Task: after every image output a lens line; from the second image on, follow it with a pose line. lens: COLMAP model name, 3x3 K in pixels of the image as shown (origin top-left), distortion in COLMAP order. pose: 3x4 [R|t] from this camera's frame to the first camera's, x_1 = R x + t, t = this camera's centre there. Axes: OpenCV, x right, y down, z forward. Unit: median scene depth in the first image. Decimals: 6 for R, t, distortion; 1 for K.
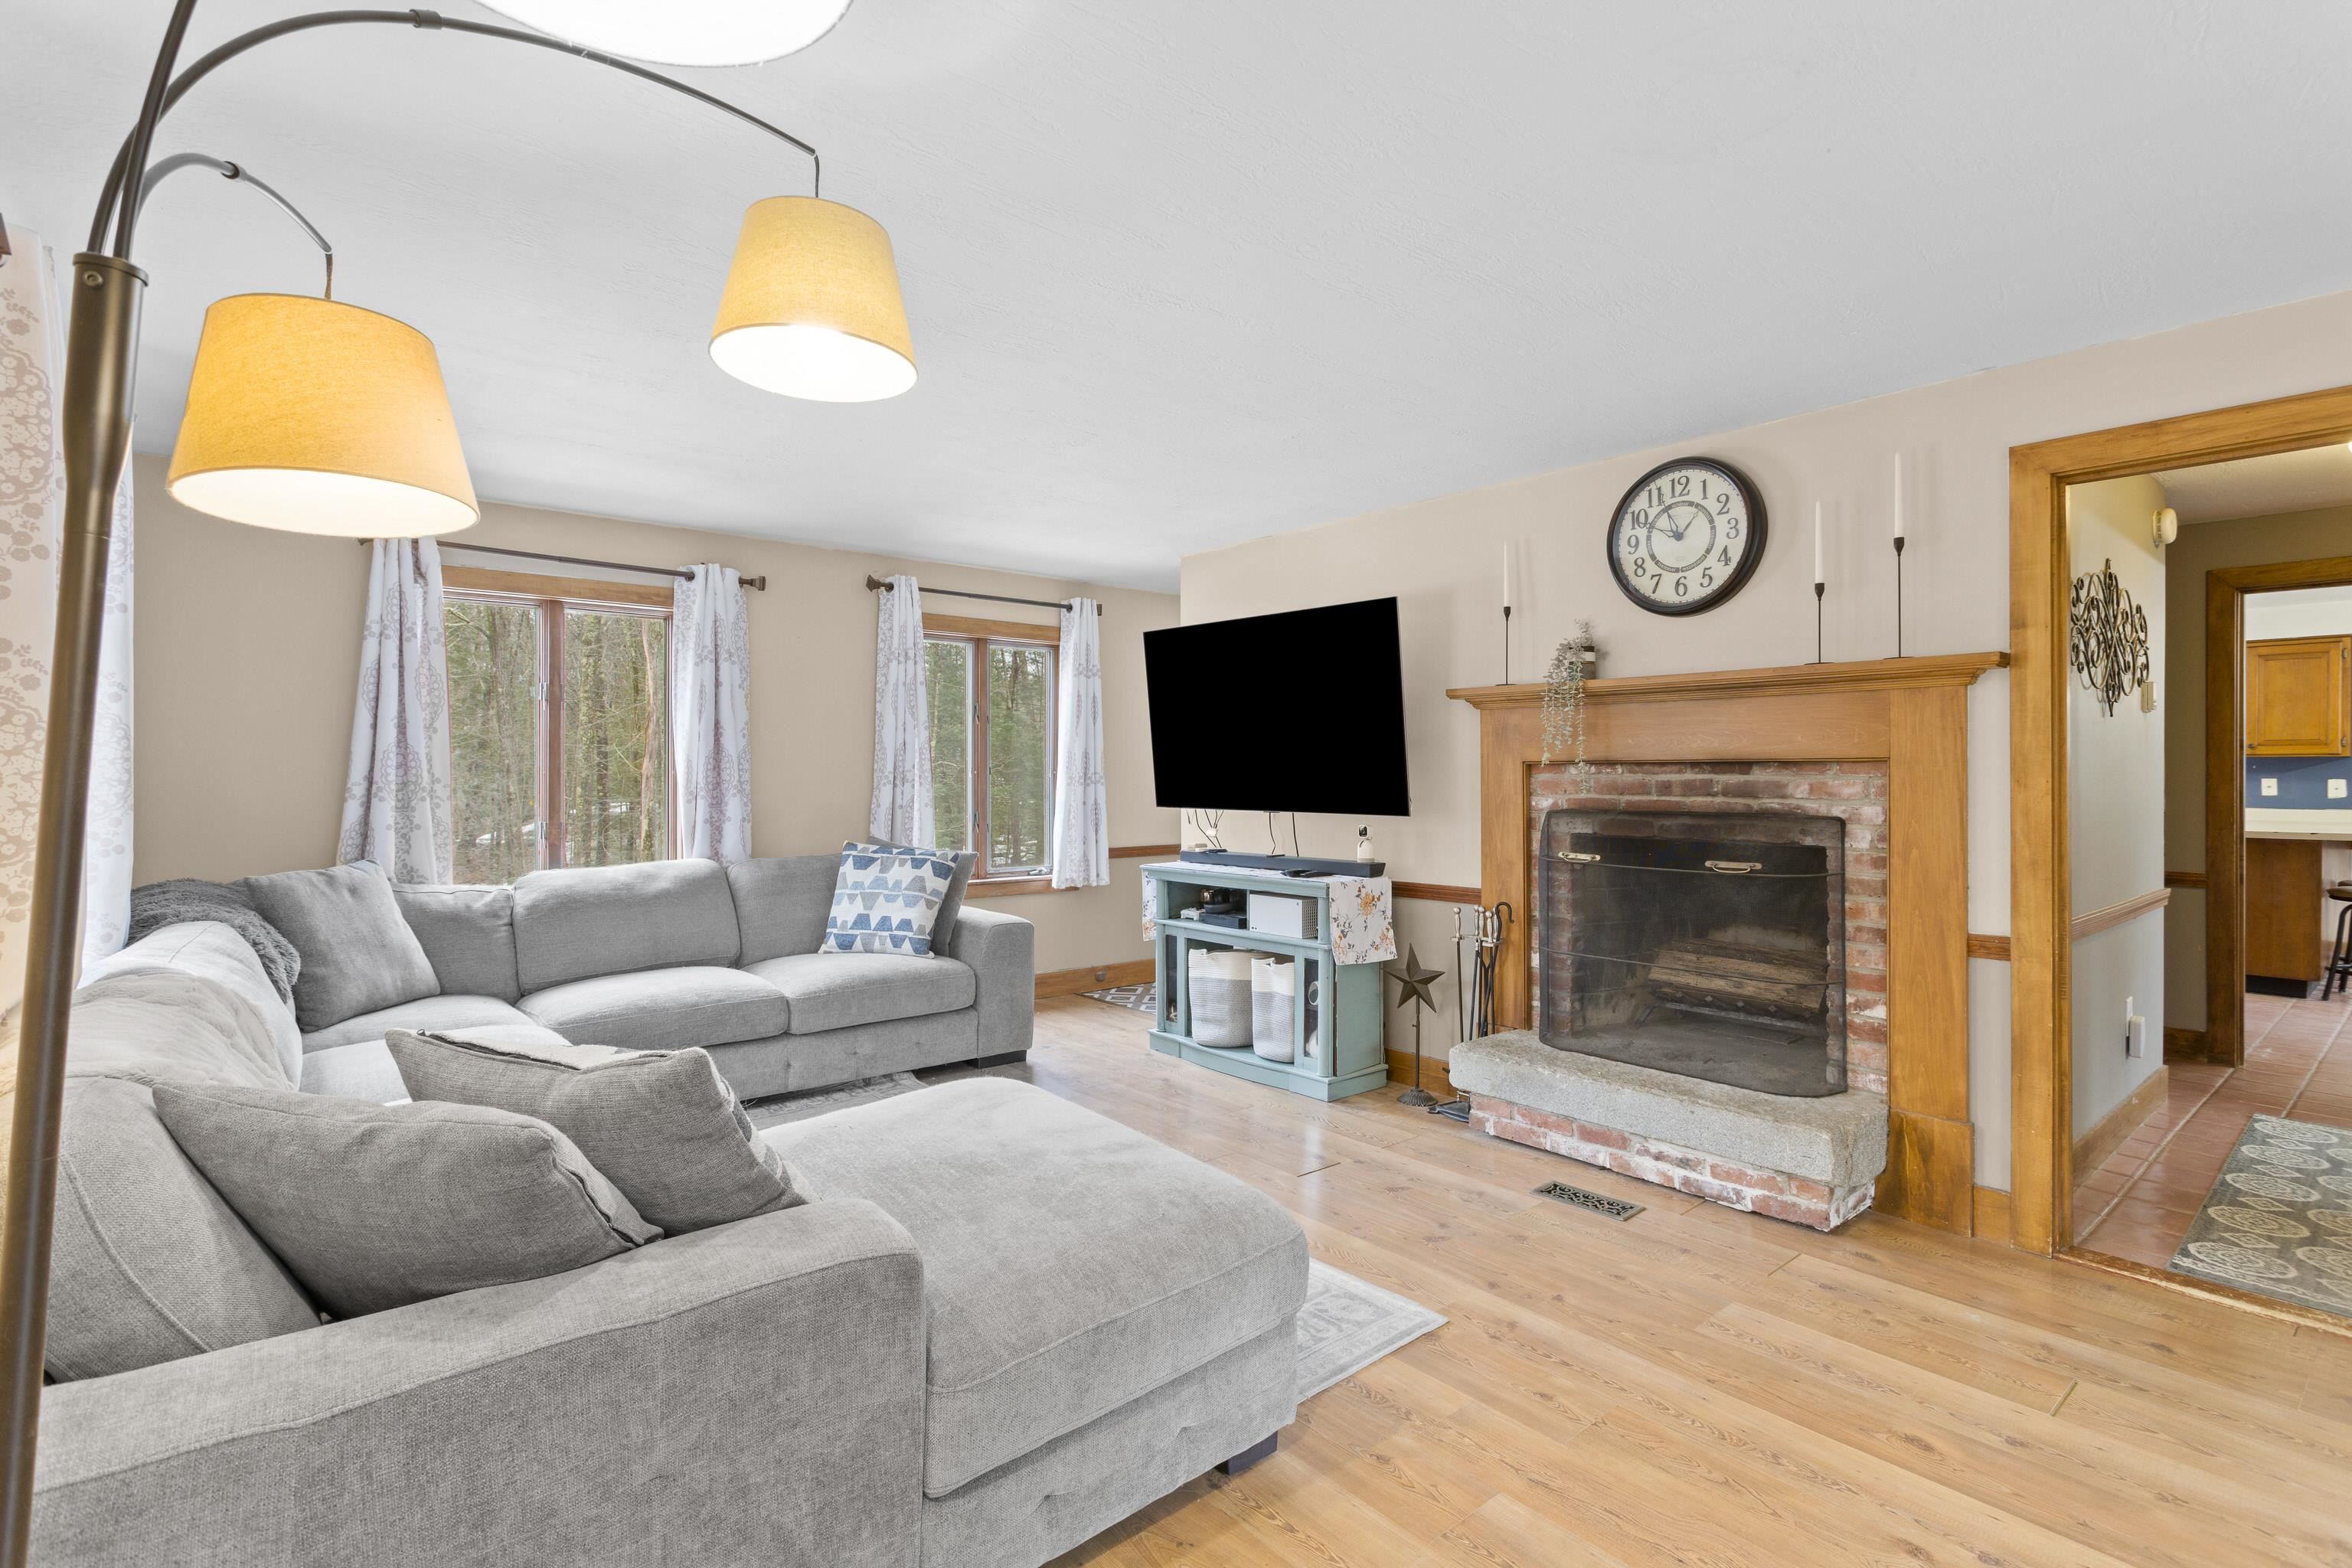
lens RADIAL K [[1113.3, 0, 1183.5], [0, 1113.3, 780.7], [0, 0, 1]] dist [-0.002727, 0.001939]
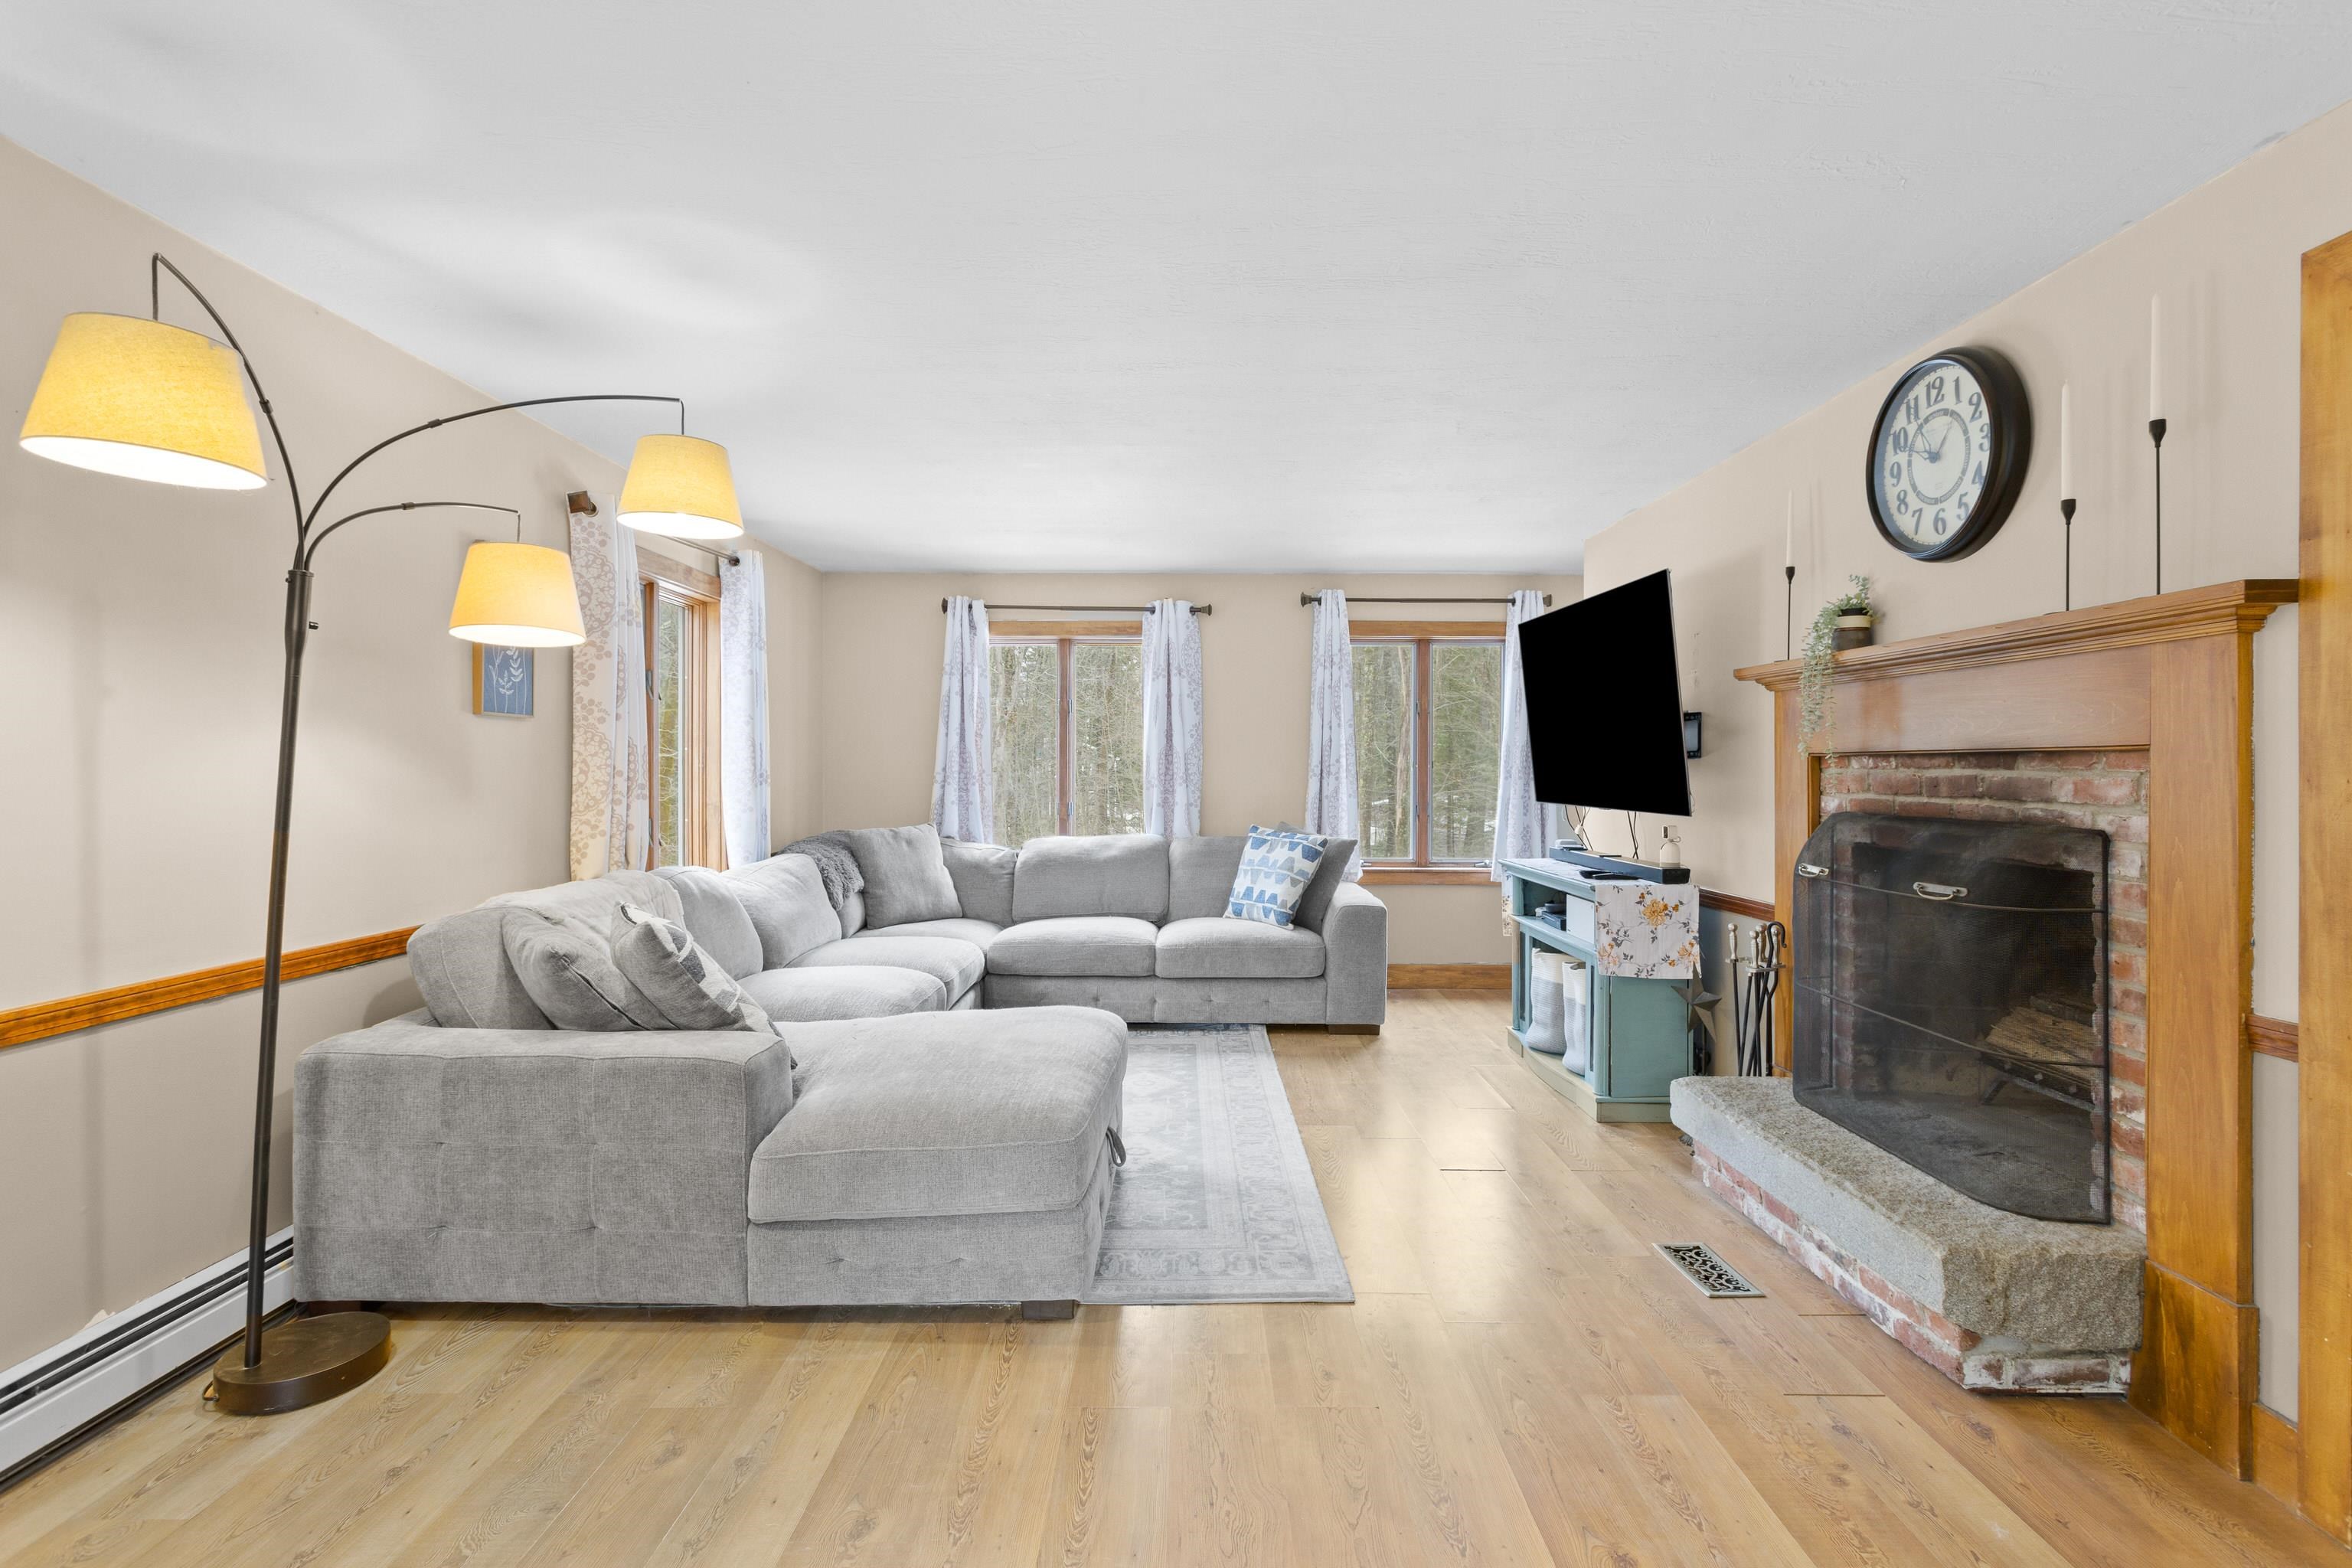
lens RADIAL K [[1113.3, 0, 1178.4], [0, 1113.3, 775.3], [0, 0, 1]] dist [-0.002727, 0.001939]
pose [[0.758223, 0.006249, -0.651966, 0.547270], [-0.006046, 0.999978, 0.002553, -0.000117], [0.651968, 0.002006, 0.758244, 0.082671]]
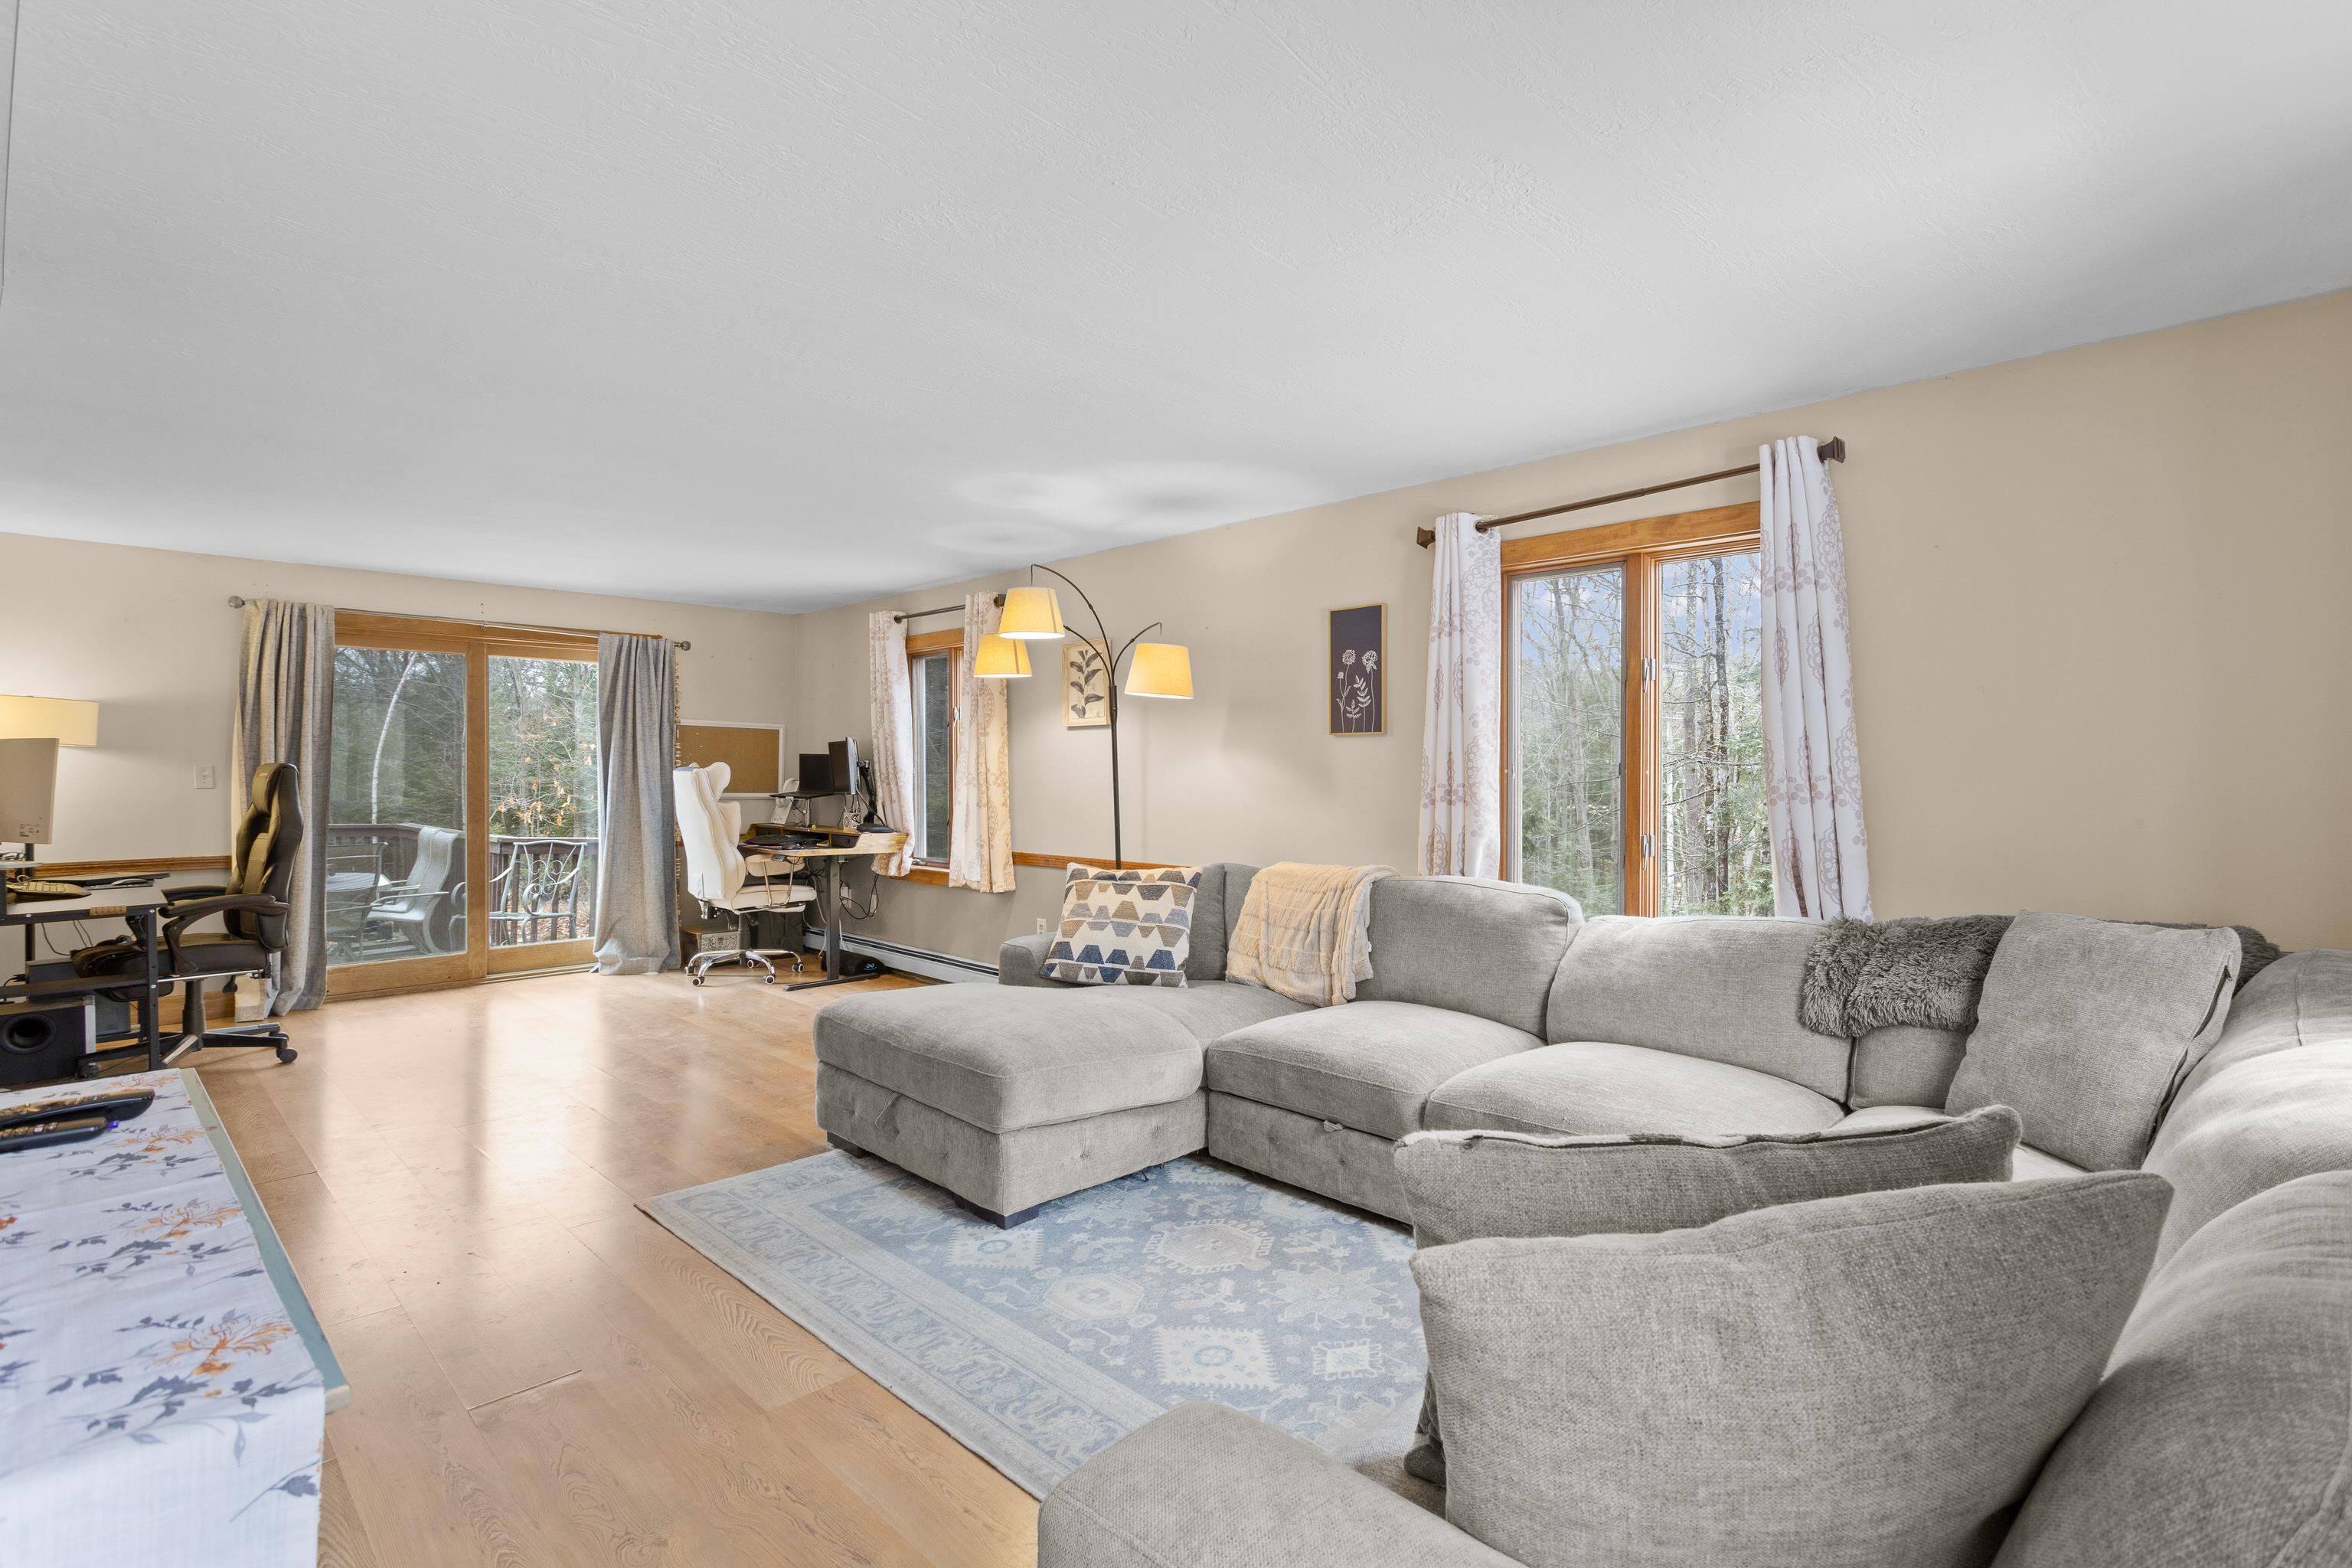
lens RADIAL K [[1113.3, 0, 1197.6], [0, 1113.3, 791.2], [0, 0, 1]] dist [-0.002727, 0.001939]
pose [[-0.996119, 0.010445, -0.087399, -0.206010], [0.007512, 0.999399, 0.033826, -0.023967], [0.087700, 0.033039, -0.995599, 1.630654]]
